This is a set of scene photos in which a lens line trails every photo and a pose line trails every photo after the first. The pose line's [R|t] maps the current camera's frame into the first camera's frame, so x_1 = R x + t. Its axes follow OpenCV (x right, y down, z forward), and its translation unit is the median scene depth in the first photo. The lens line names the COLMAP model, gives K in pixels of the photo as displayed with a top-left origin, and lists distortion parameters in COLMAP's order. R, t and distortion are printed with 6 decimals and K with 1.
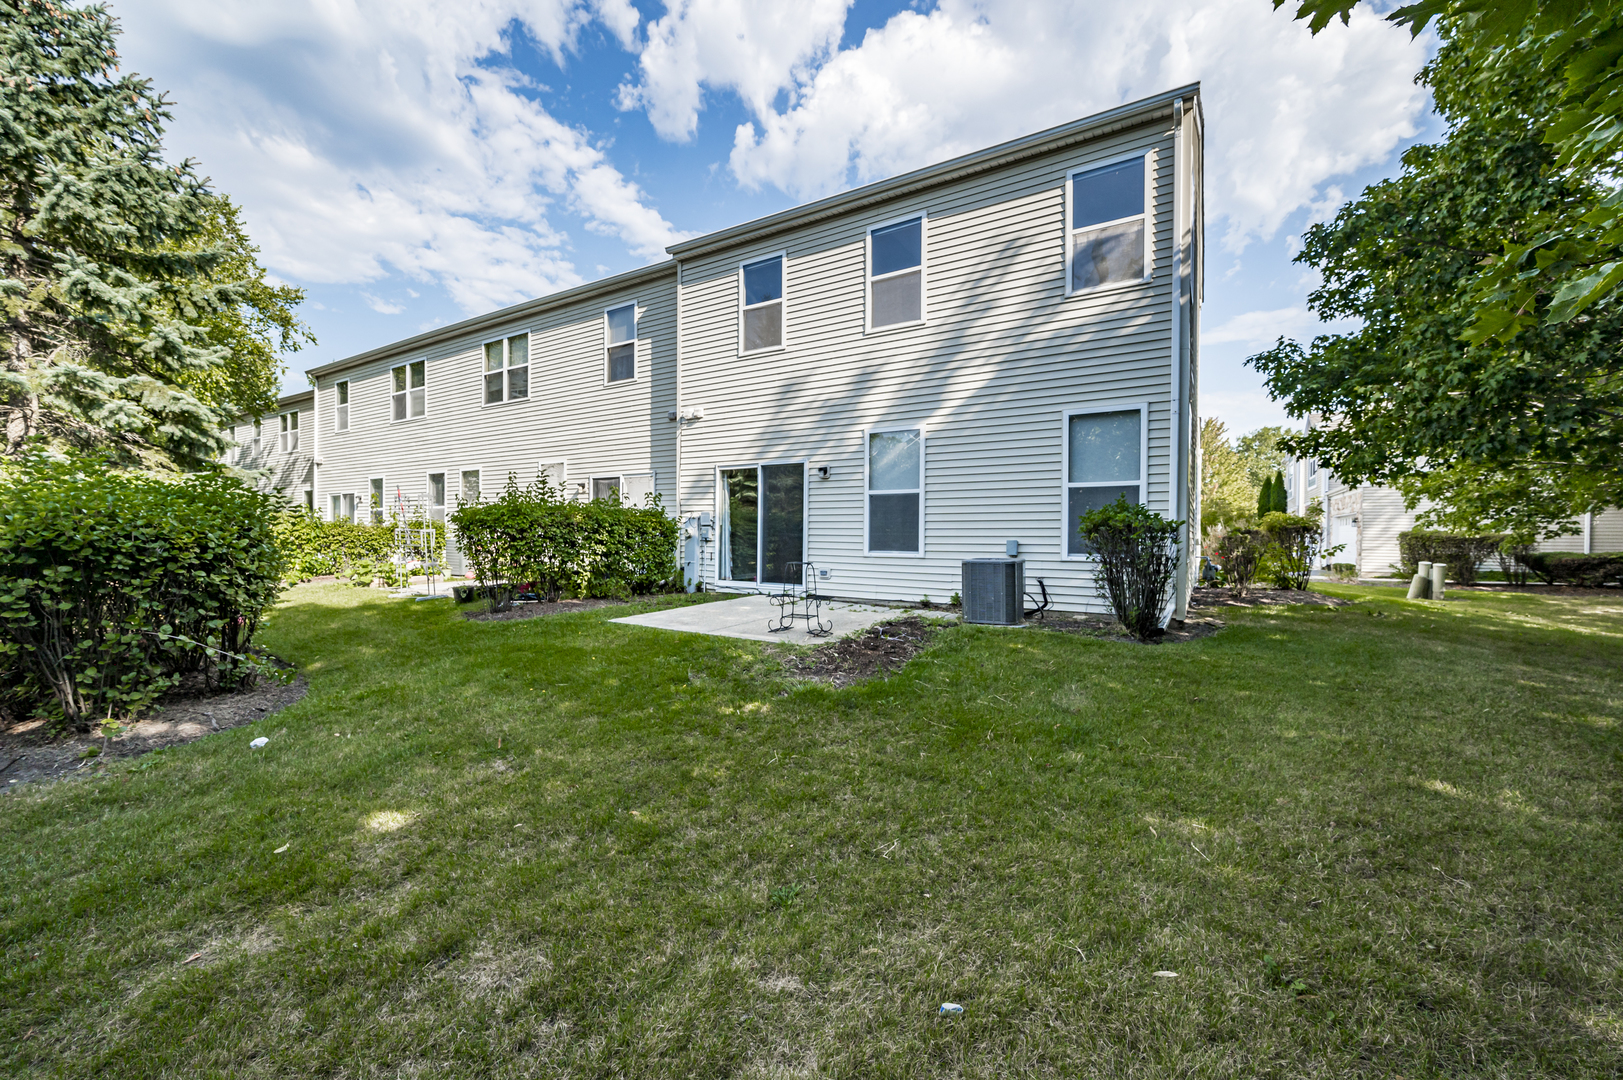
lens RADIAL K [[650.7, 0, 814.2], [0, 650.7, 540.4], [0, 0, 1]] dist [-0.002893, 0.000363]
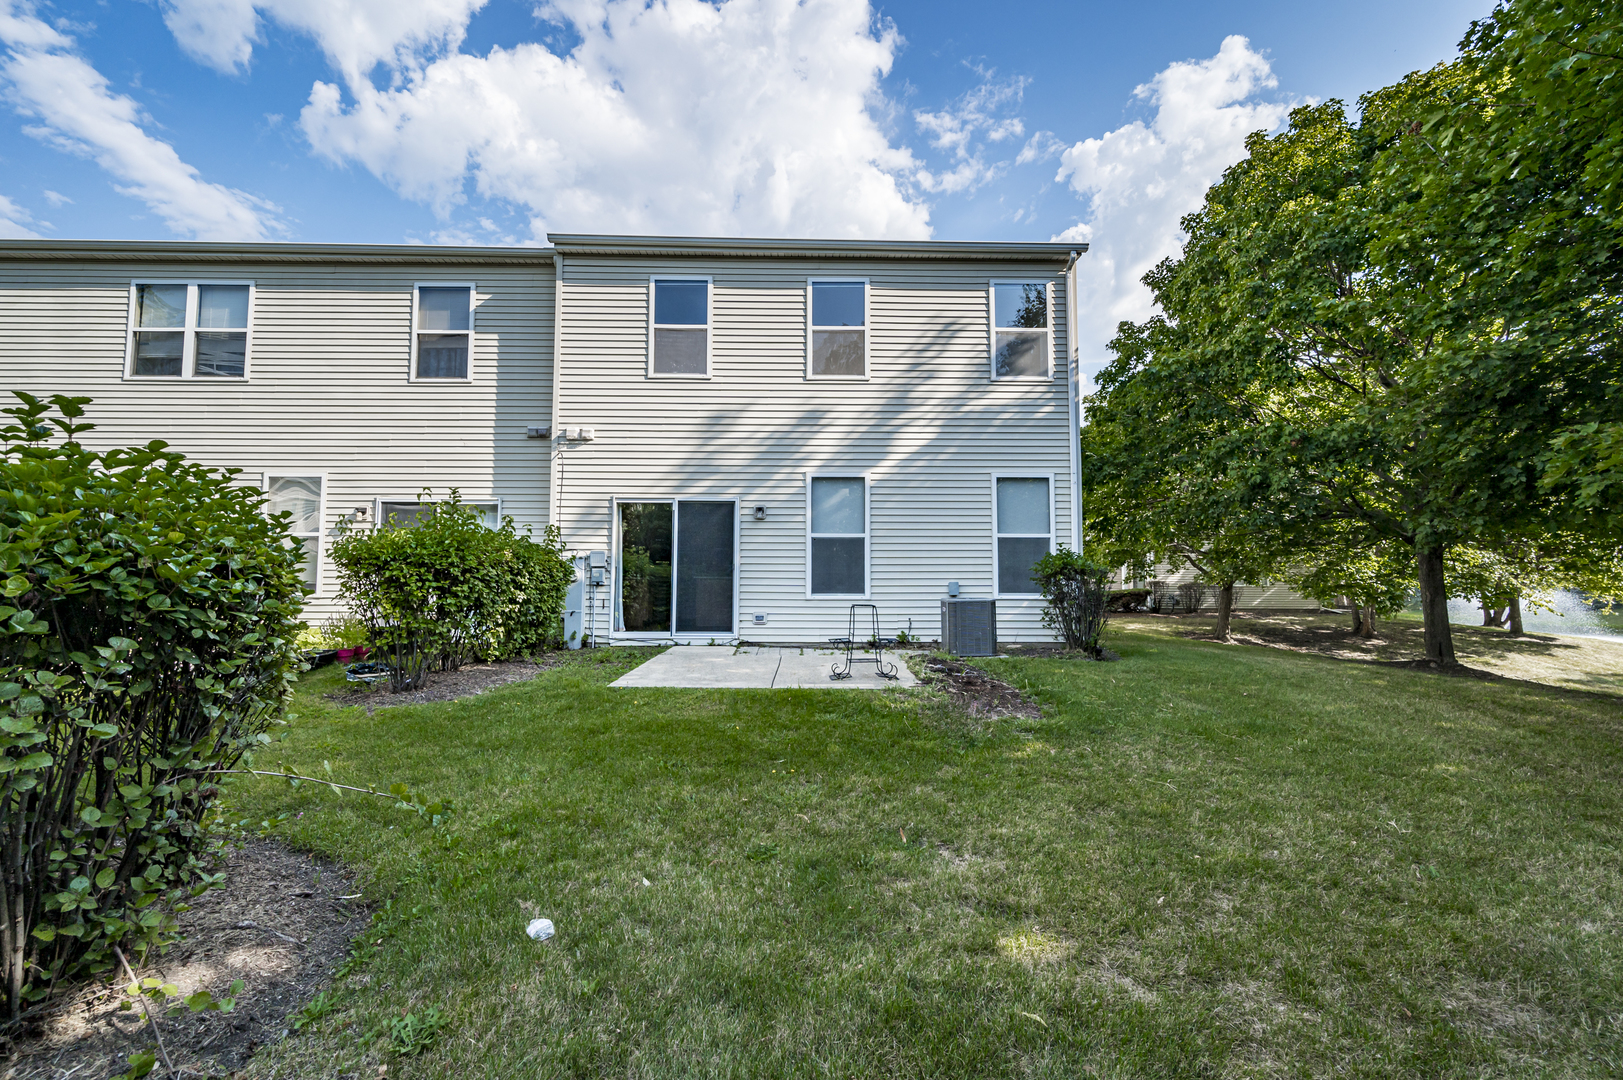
lens RADIAL K [[650.7, 0, 813.0], [0, 650.7, 536.1], [0, 0, 1]] dist [-0.002893, 0.000363]
pose [[0.832923, 0.035815, 0.552229, -0.421496], [0.007172, 0.997121, -0.075486, 0.003098], [-0.553343, 0.066834, 0.830268, 0.153567]]
